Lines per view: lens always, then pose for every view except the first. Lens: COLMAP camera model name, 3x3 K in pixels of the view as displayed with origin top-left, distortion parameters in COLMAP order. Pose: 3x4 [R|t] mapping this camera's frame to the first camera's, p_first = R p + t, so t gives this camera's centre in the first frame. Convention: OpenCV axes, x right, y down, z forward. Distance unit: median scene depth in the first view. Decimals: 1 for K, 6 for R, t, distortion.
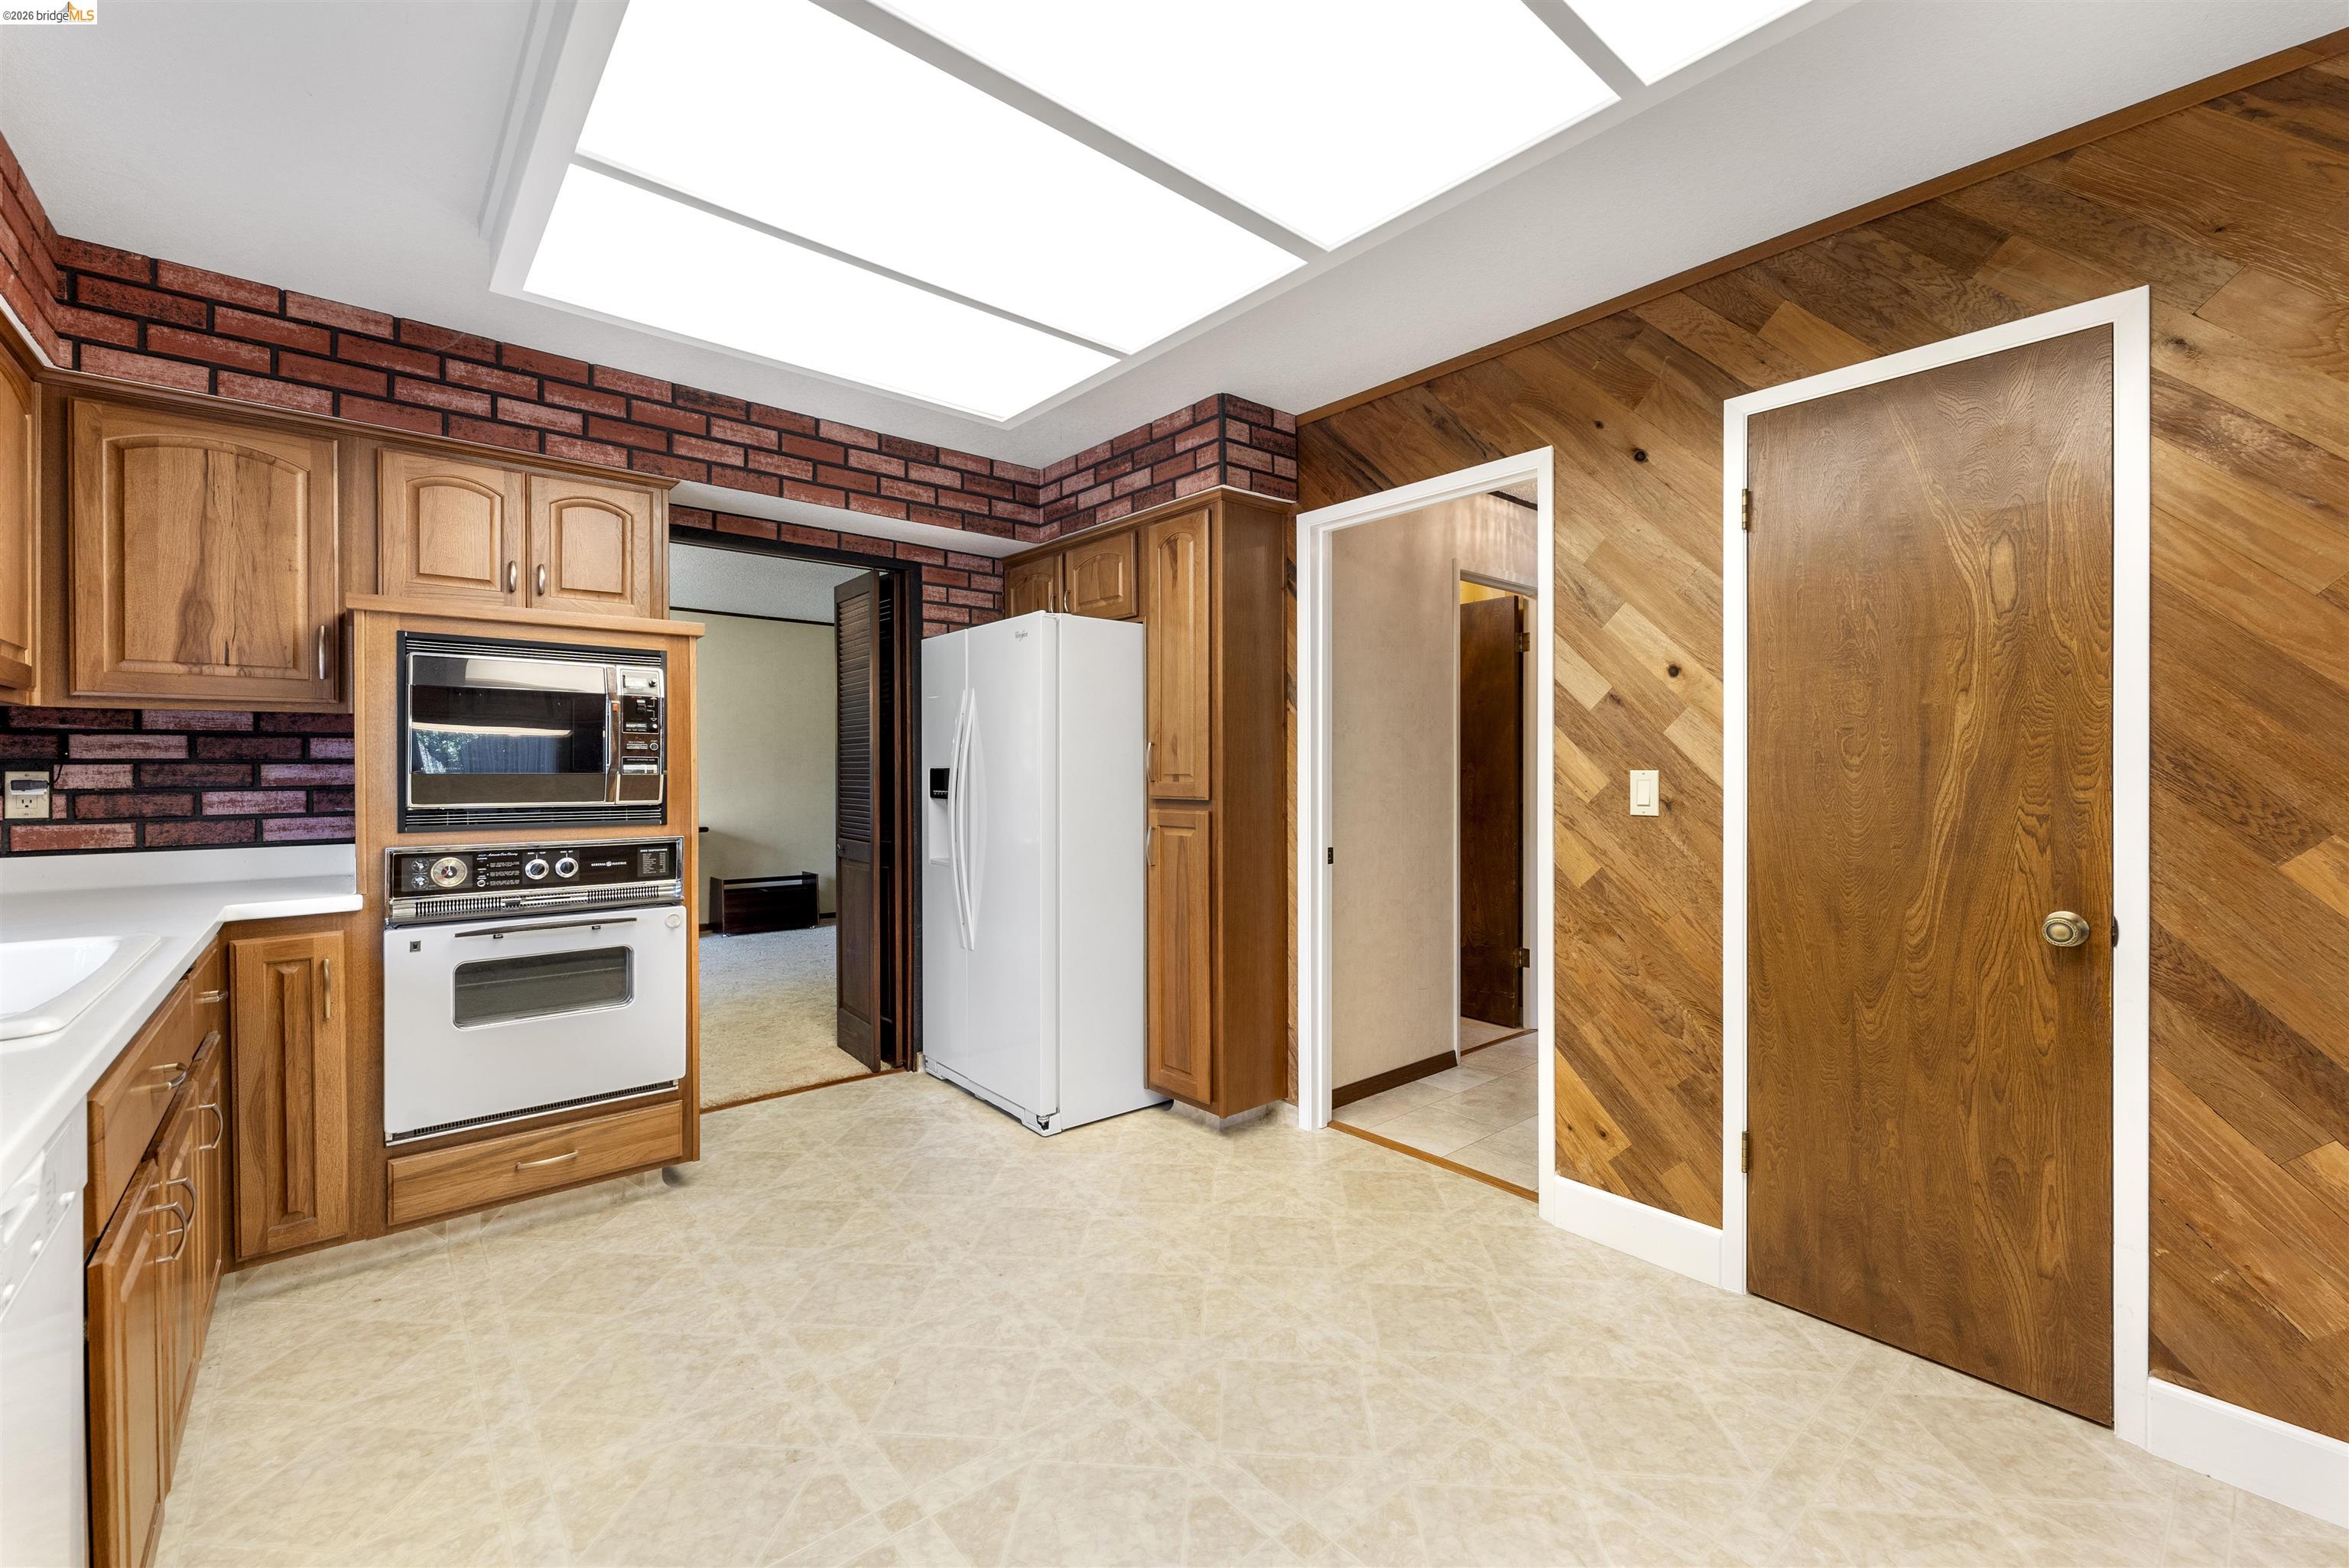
lens RADIAL K [[973.0, 0, 1183.7], [0, 973.0, 769.6], [0, 0, 1]] dist [-0.006421, 0.001015]
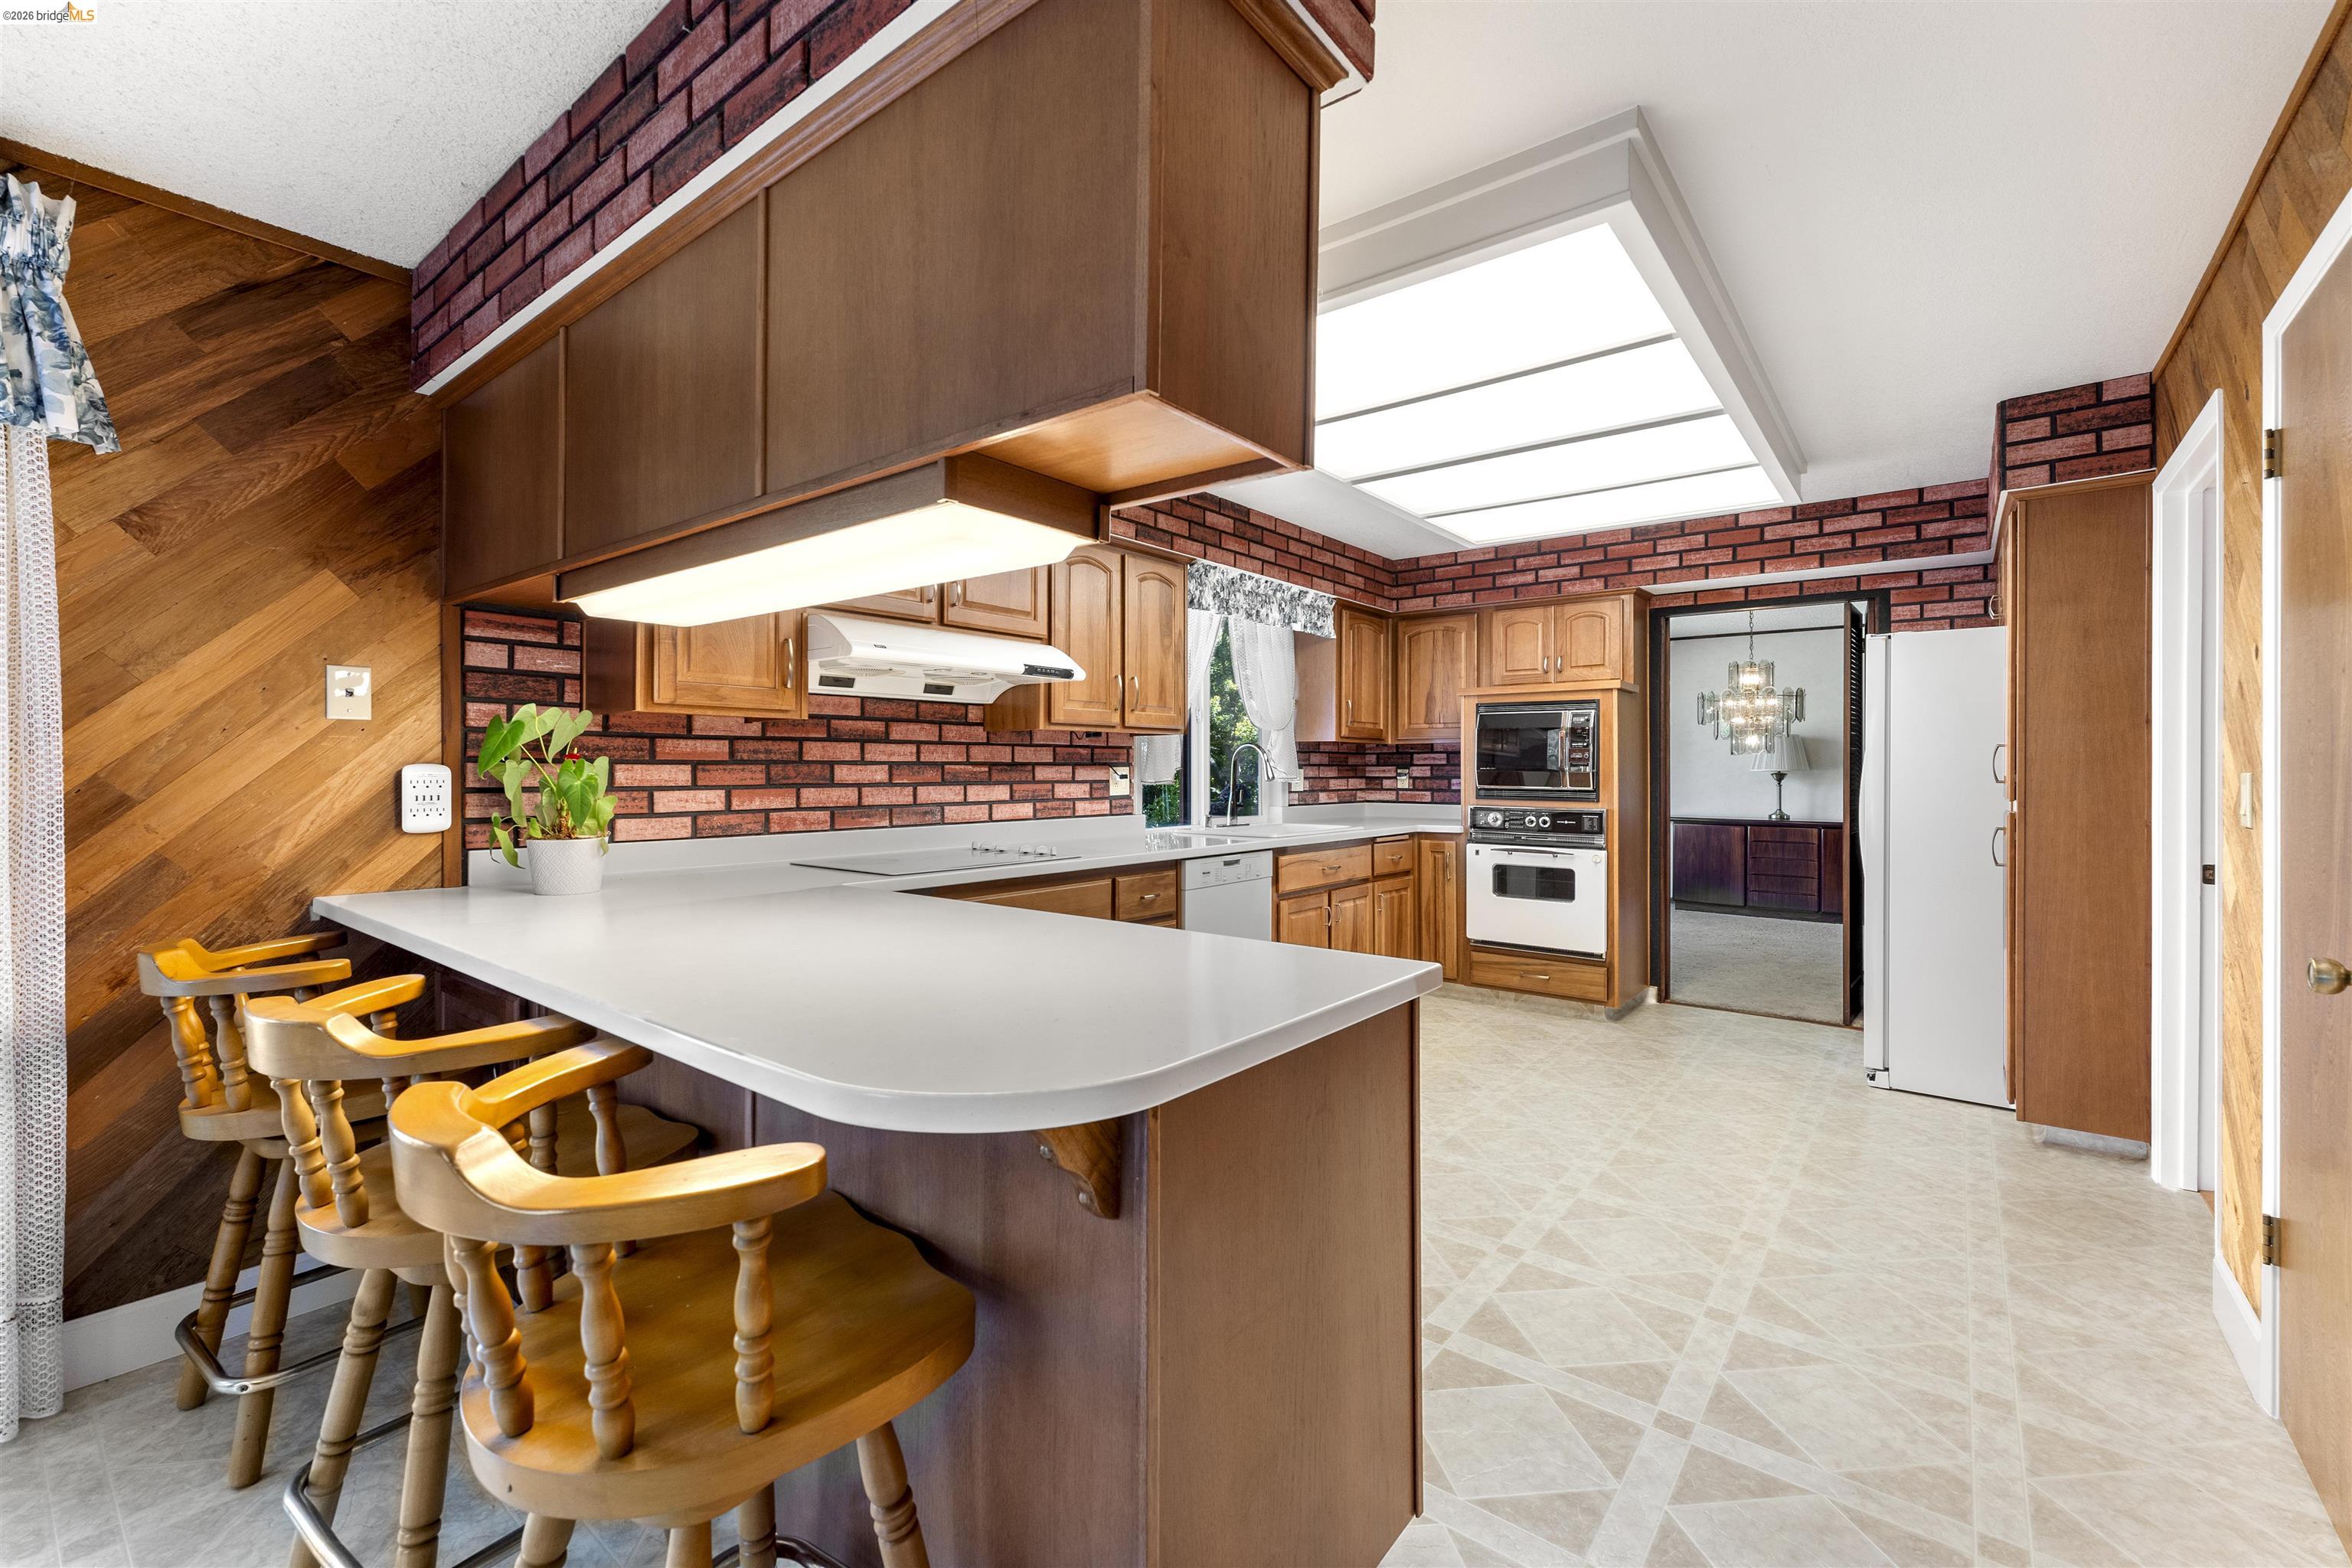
lens RADIAL K [[974.3, 0, 1174.5], [0, 974.3, 765.9], [0, 0, 1]] dist [-0.006421, 0.001015]
pose [[0.191823, -0.000569, -0.981429, 0.989772], [-0.003257, 0.999994, -0.001216, -0.002051], [0.981424, 0.003430, 0.191820, -0.049171]]
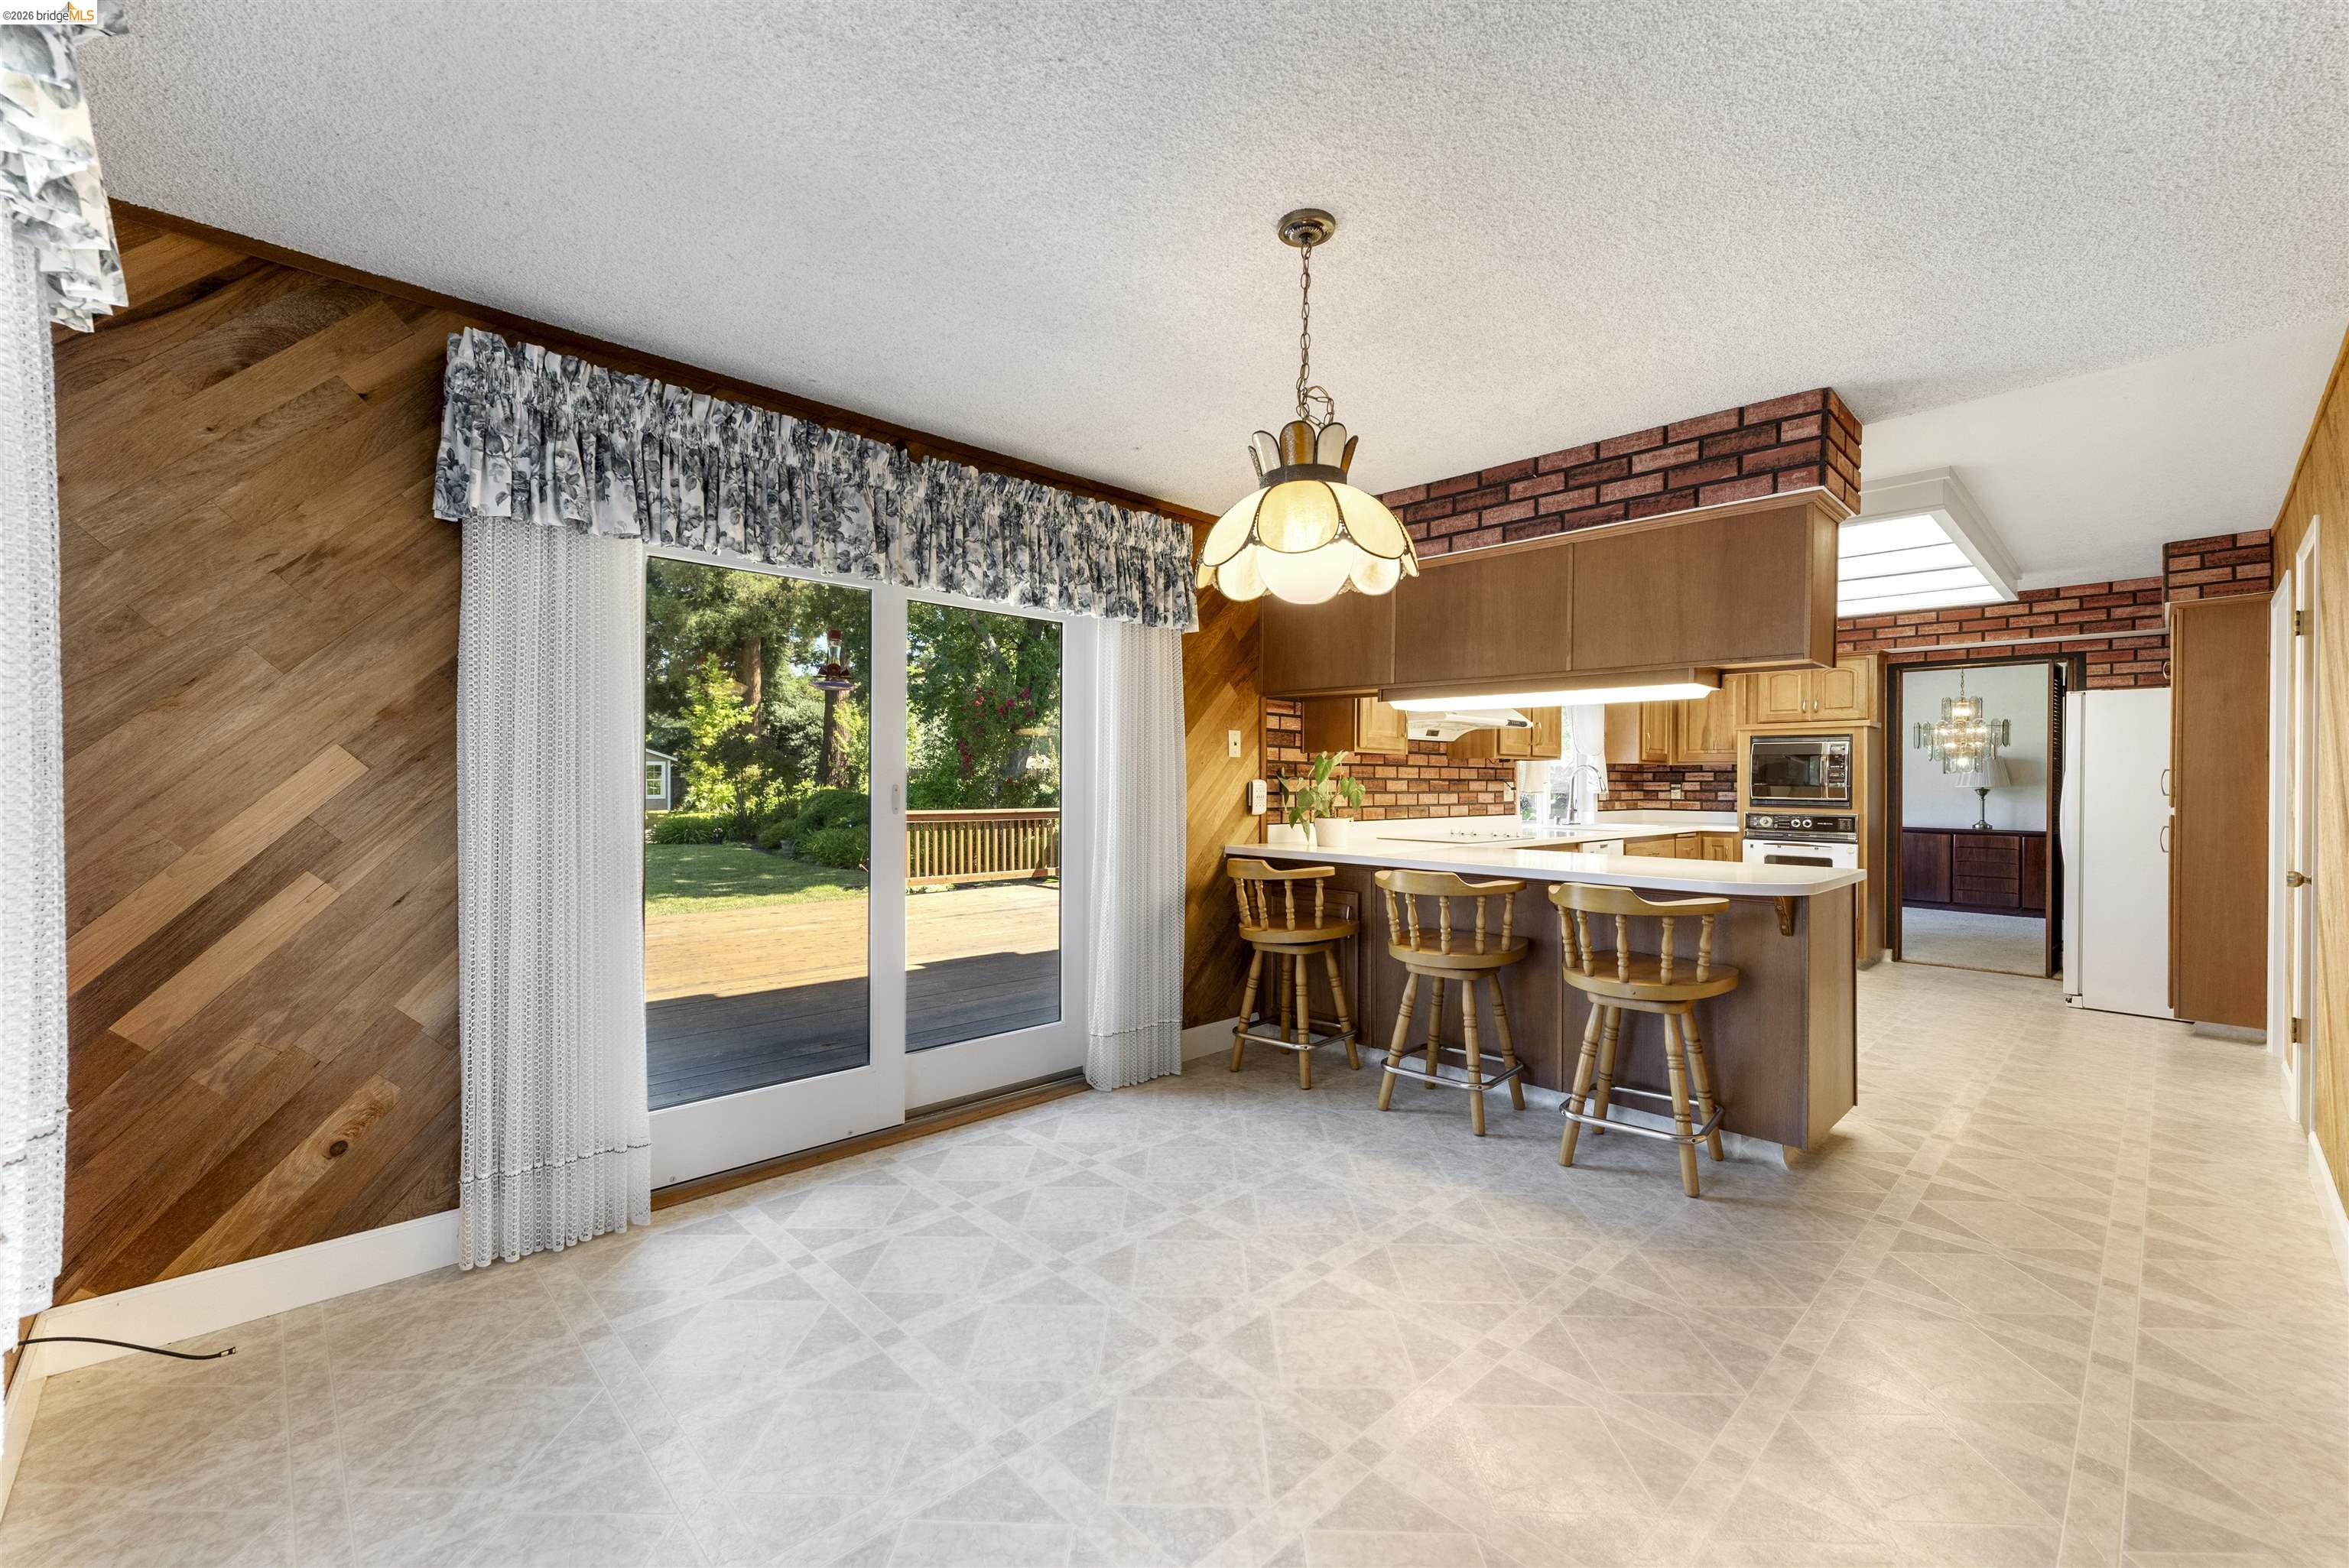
lens RADIAL K [[973.0, 0, 1193.5], [0, 973.0, 780.6], [0, 0, 1]] dist [-0.006421, 0.001015]
pose [[0.080367, 0.001573, -0.996764, 1.643766], [-0.007240, 0.999973, 0.000995, -0.002063], [0.996739, 0.007136, 0.080376, -0.746344]]
